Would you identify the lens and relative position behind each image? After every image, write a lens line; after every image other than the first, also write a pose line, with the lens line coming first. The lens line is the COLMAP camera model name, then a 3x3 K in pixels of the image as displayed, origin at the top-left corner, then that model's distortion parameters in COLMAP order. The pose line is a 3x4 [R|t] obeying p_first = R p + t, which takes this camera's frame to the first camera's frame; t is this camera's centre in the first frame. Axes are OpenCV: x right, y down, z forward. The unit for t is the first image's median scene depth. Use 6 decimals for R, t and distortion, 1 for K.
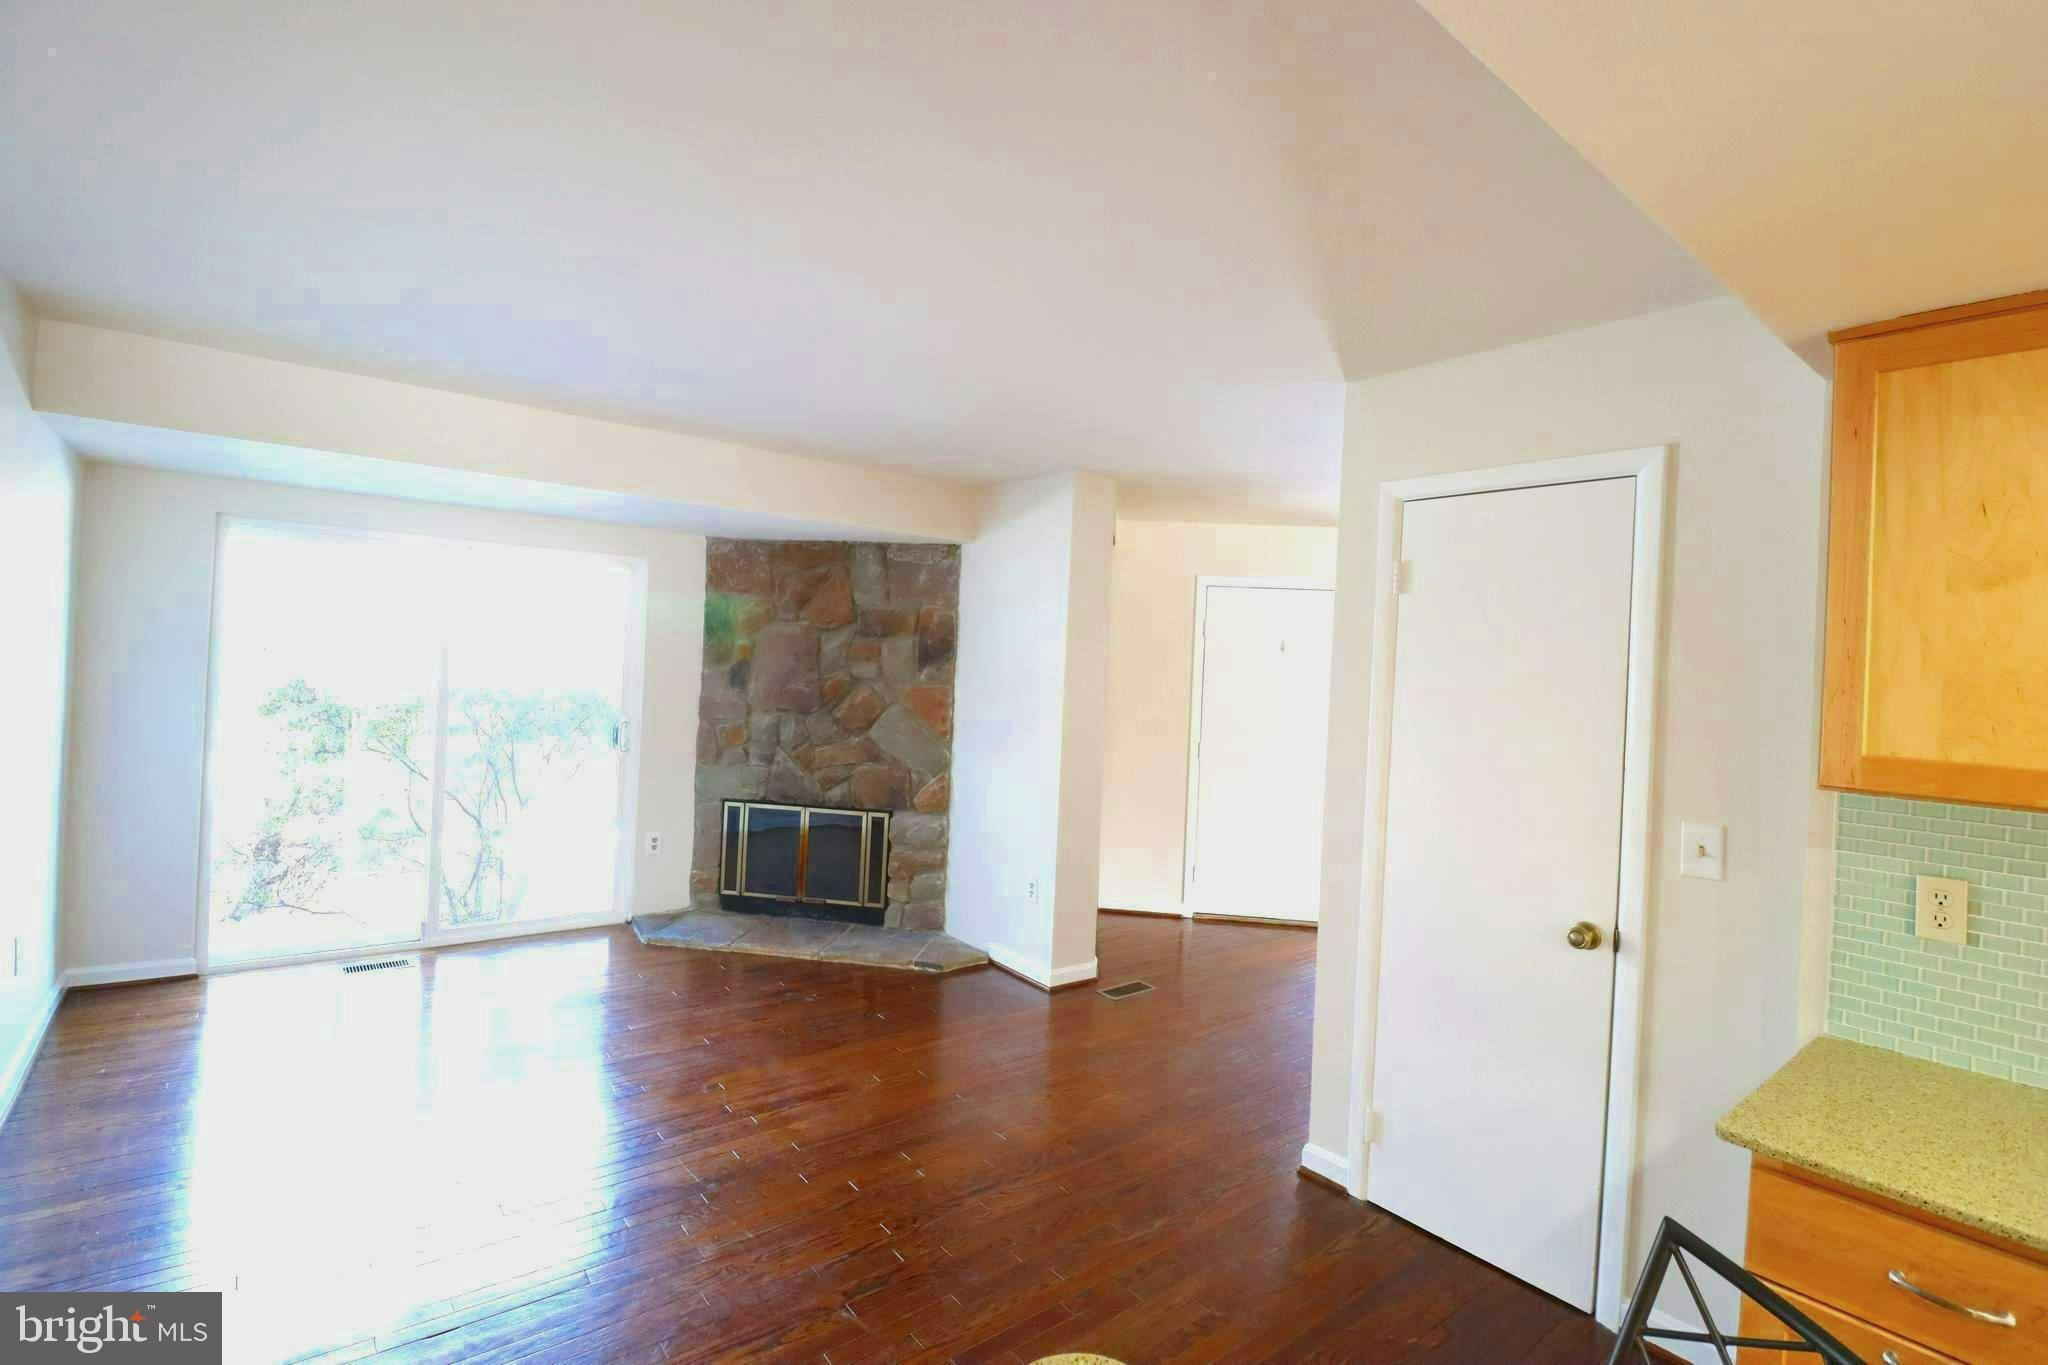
lens RADIAL K [[954.3, 0, 1032.7], [0, 954.3, 677.4], [0, 0, 1]] dist [0.032646, -0.030381]
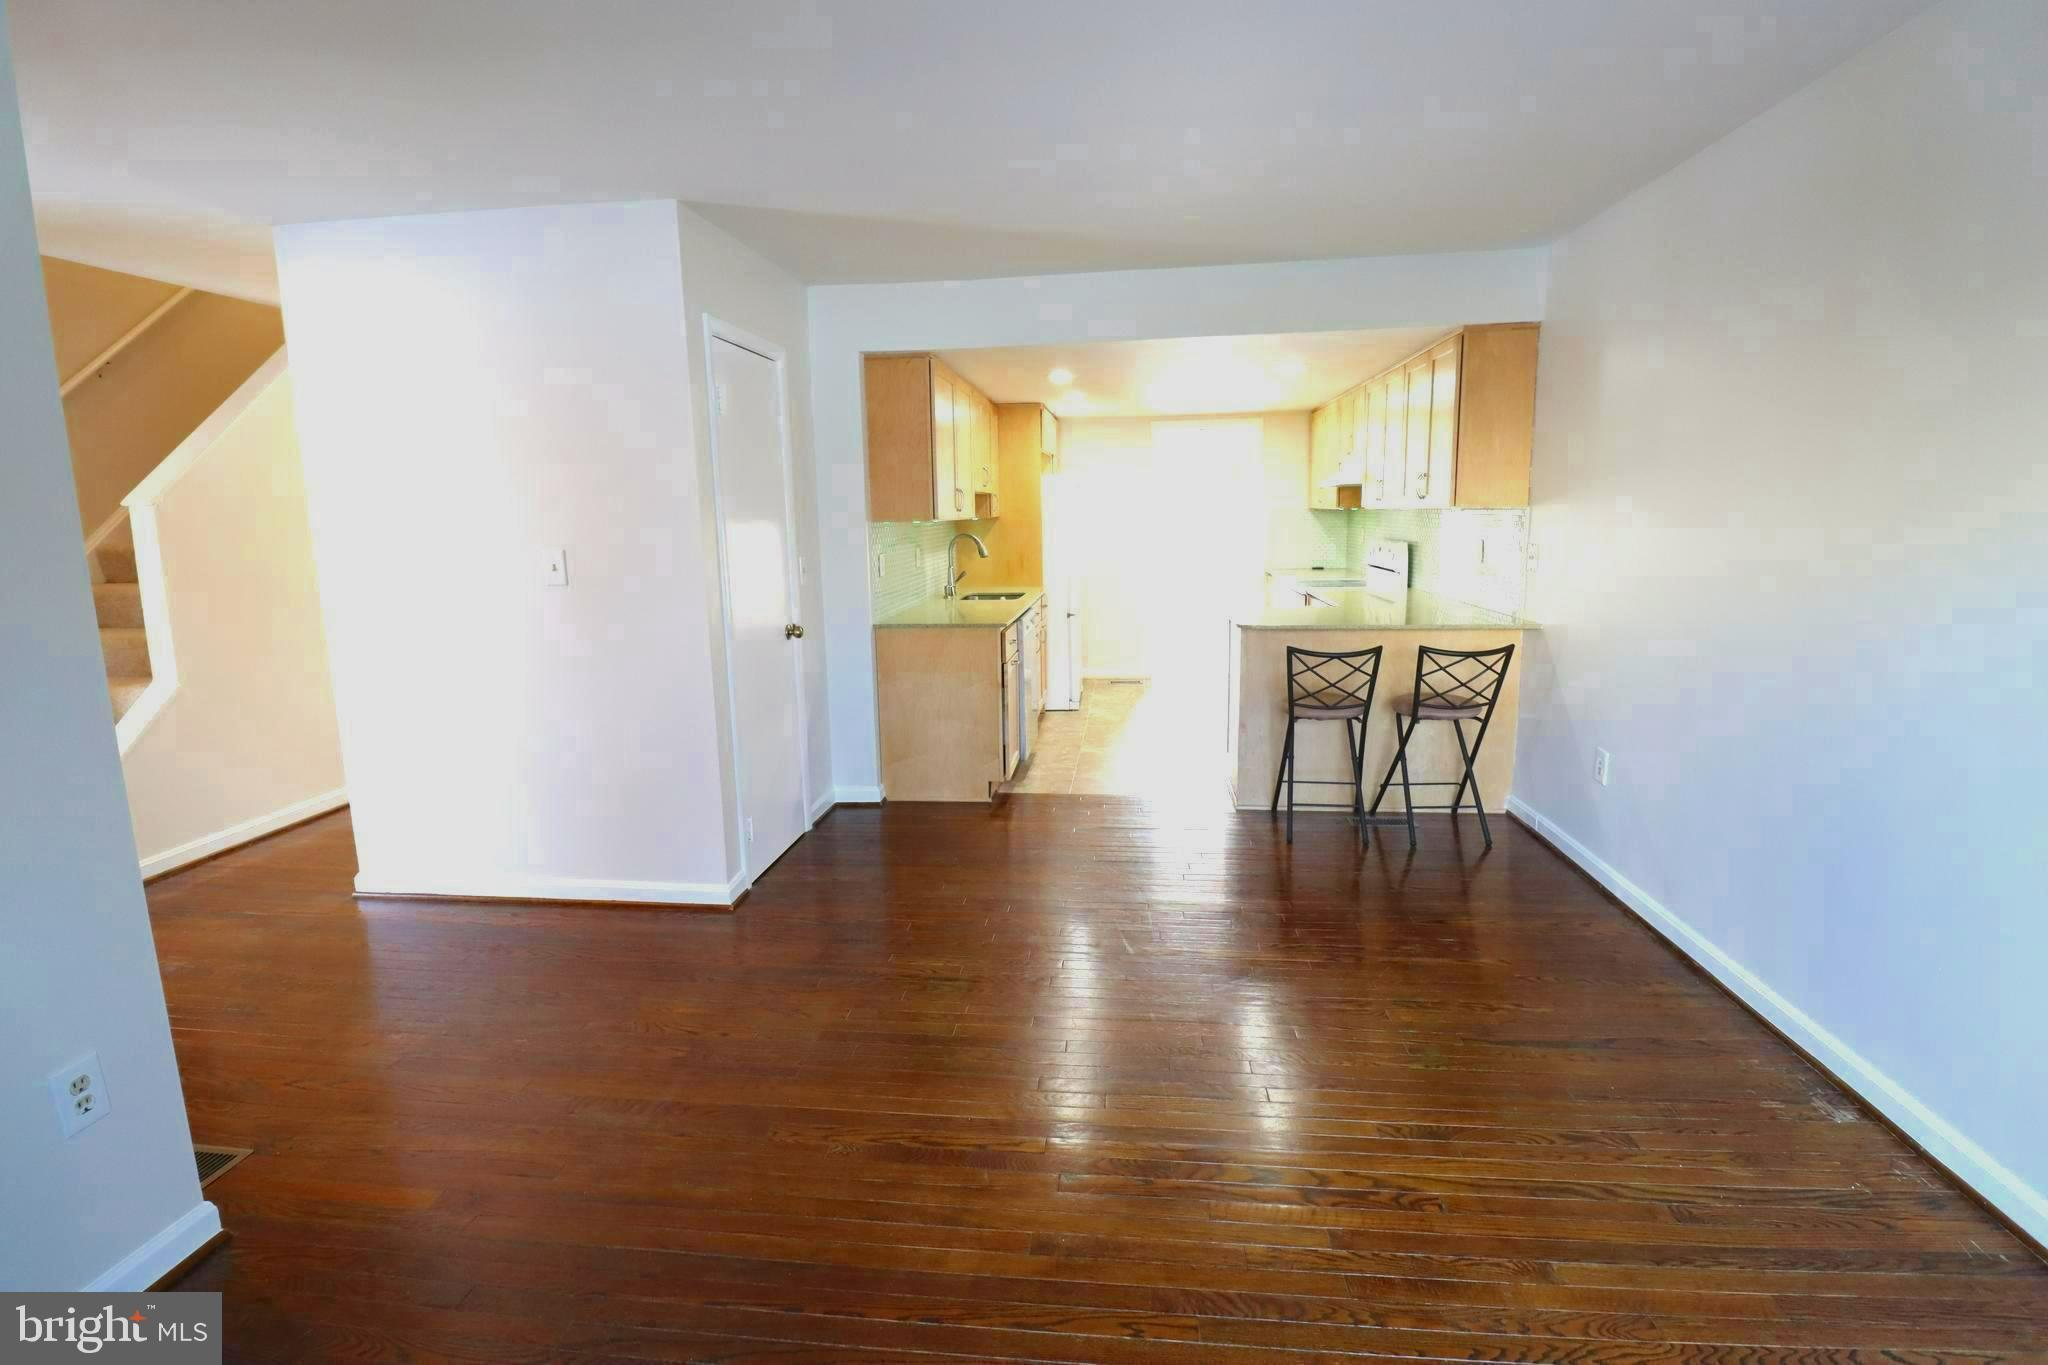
lens RADIAL K [[954.3, 0, 1032.7], [0, 954.3, 677.4], [0, 0, 1]] dist [0.032646, -0.030381]
pose [[-0.712876, -0.143683, 0.686413, -0.428230], [-0.001683, 0.979134, 0.203210, -0.001227], [-0.701288, 0.143708, -0.698243, 0.870653]]
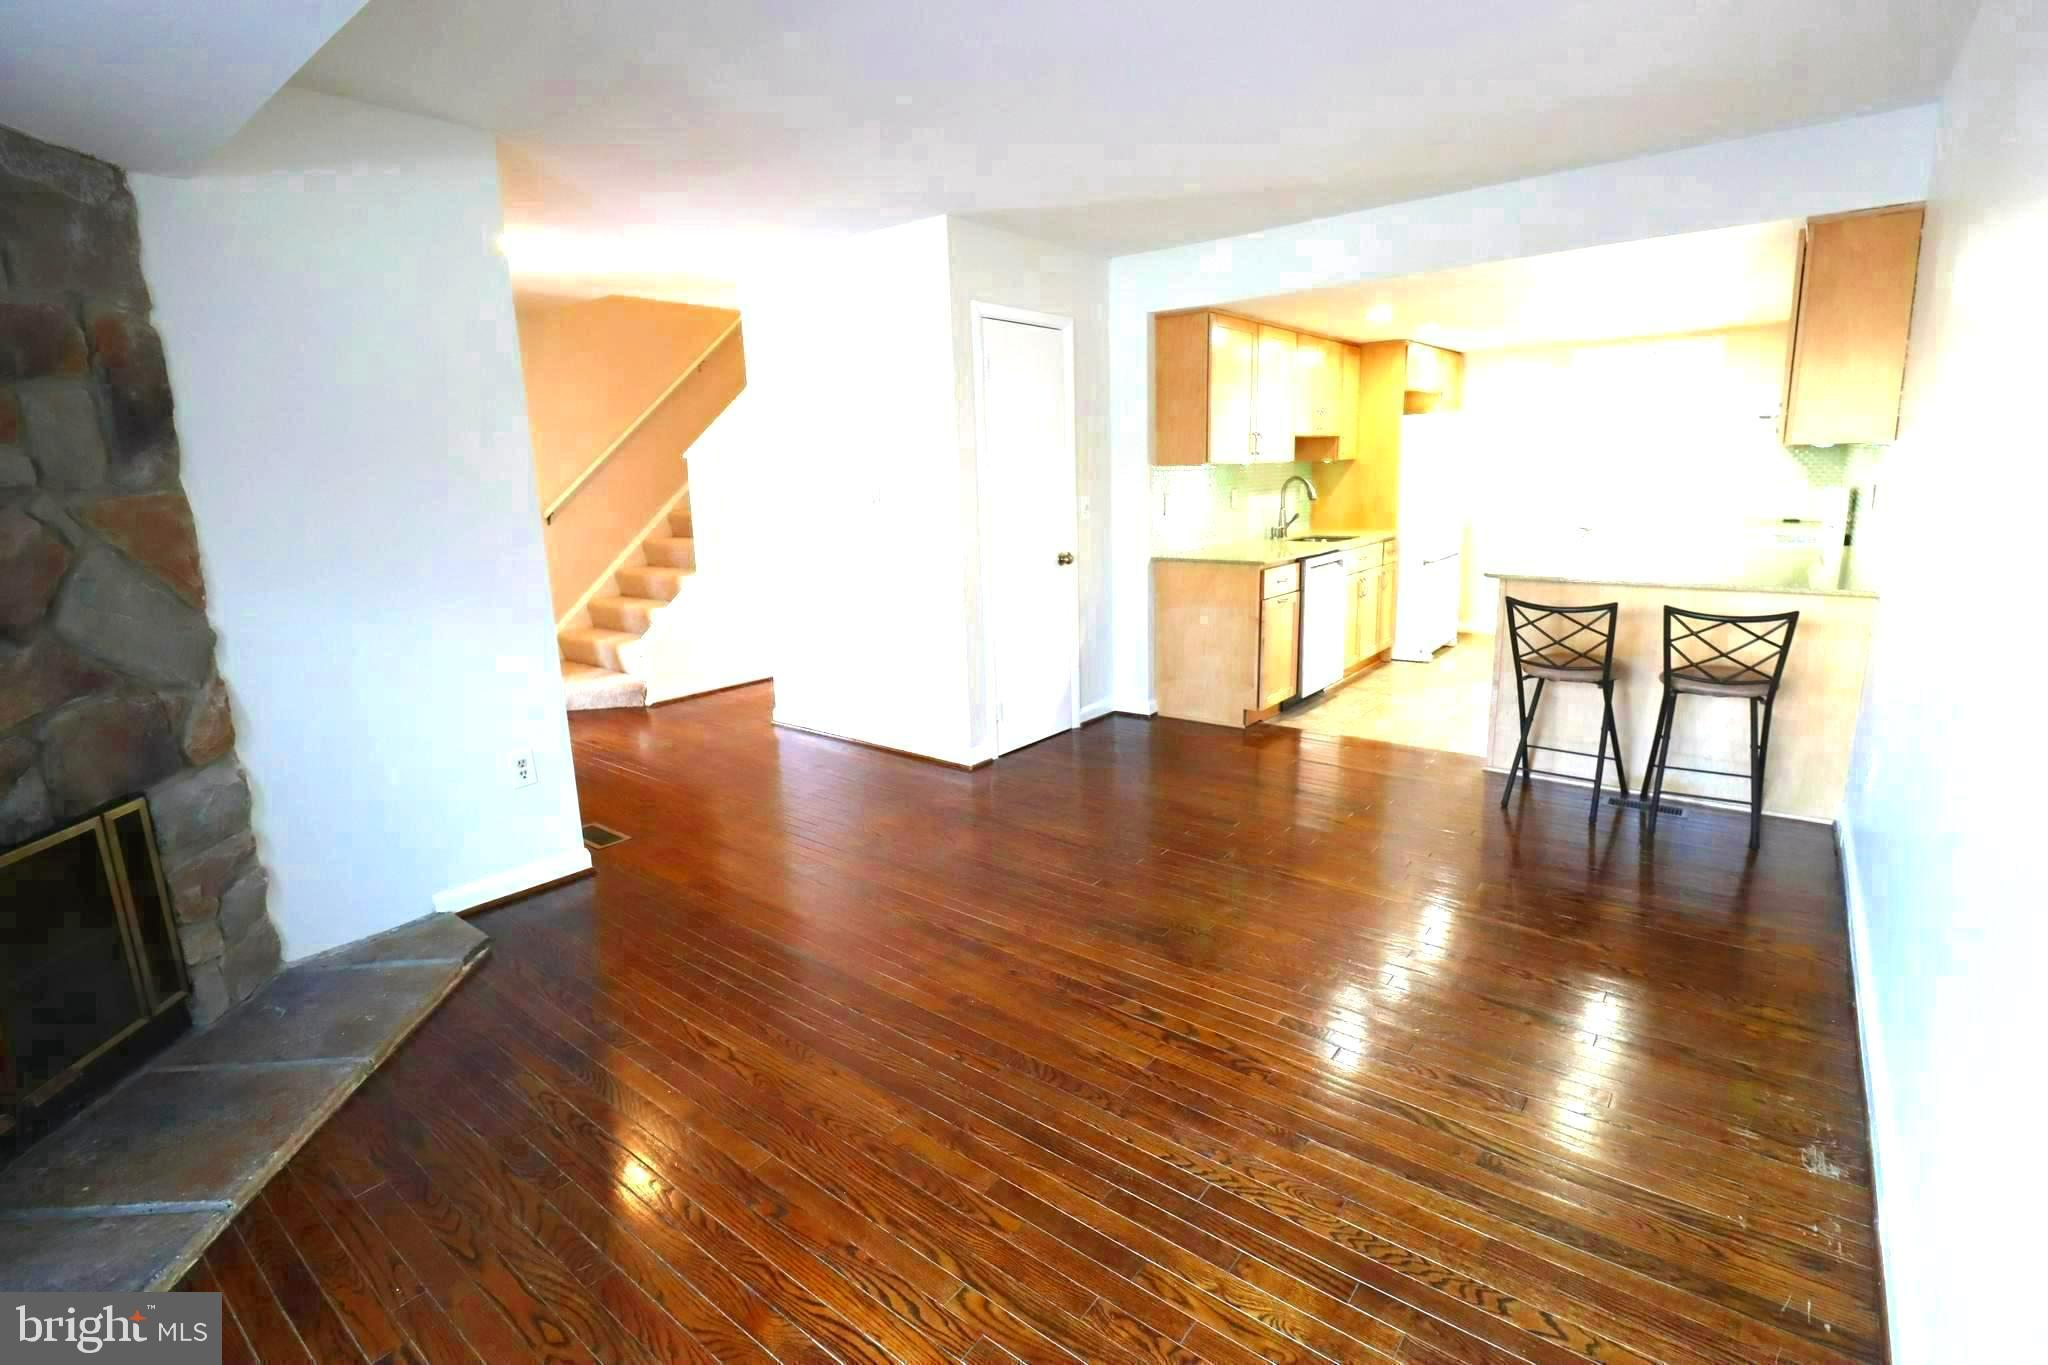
lens RADIAL K [[954.3, 0, 1032.7], [0, 954.3, 677.4], [0, 0, 1]] dist [0.032646, -0.030381]
pose [[-0.235179, -0.242312, 0.941263, -0.652946], [0.033834, 0.965797, 0.257081, -0.009592], [-0.971363, 0.092307, -0.218937, 0.701175]]
